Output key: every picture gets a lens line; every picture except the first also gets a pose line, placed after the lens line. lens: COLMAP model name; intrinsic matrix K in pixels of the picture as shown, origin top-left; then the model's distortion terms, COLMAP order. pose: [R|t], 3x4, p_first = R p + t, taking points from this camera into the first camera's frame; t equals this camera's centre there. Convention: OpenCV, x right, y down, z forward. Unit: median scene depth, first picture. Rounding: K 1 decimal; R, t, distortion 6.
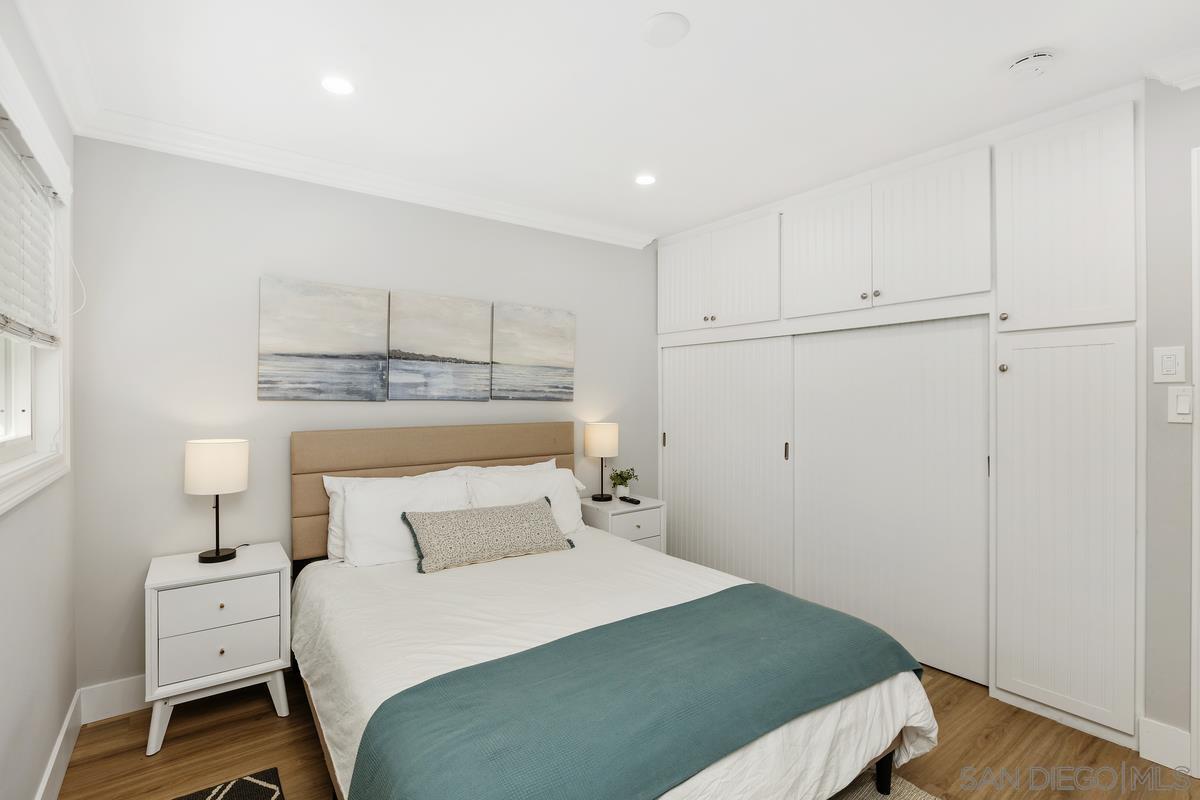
lens RADIAL K [[562.0, 0, 593.8], [0, 562.0, 398.7], [0, 0, 1]] dist [-0.001747, -0.000010]
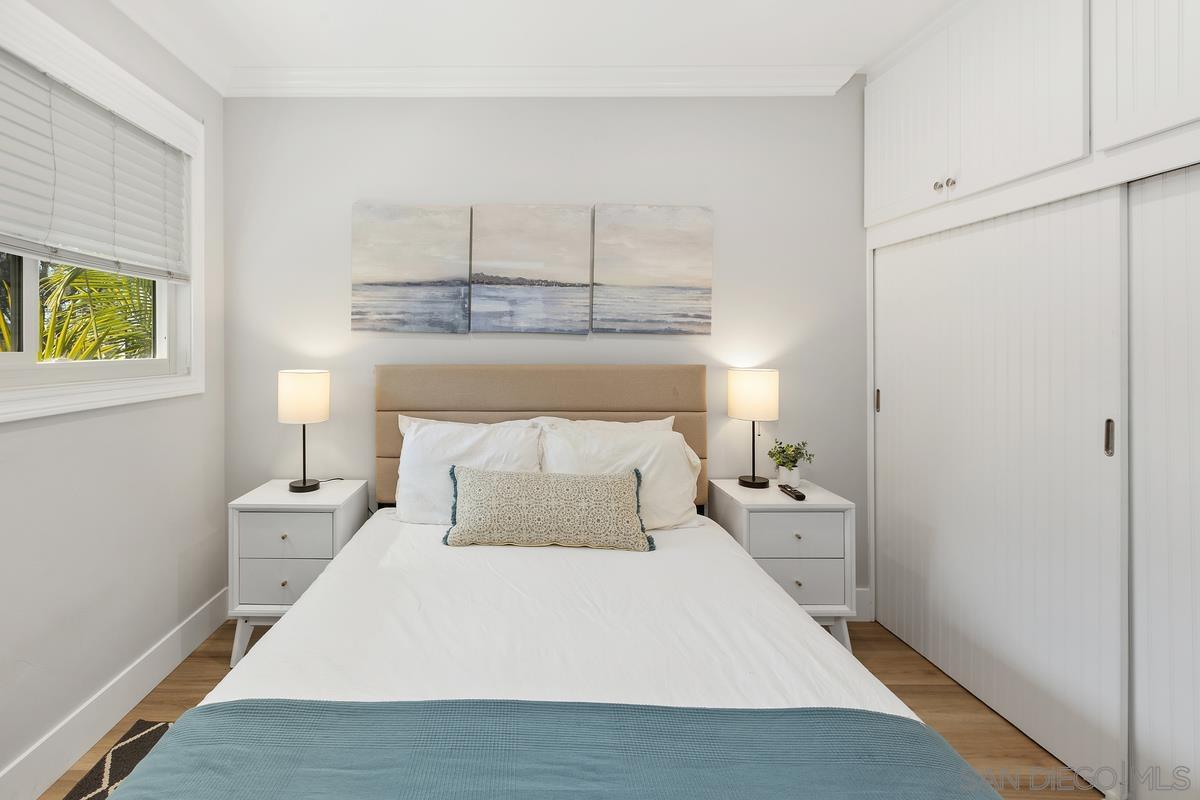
lens RADIAL K [[558.6, 0, 634.5], [0, 558.6, 352.0], [0, 0, 1]] dist [0.005461, 0.000402]
pose [[0.814409, 0.005414, -0.580266, 0.326414], [-0.011792, 0.999904, -0.007222, 0.034780], [0.580172, 0.012724, 0.814395, 0.443166]]
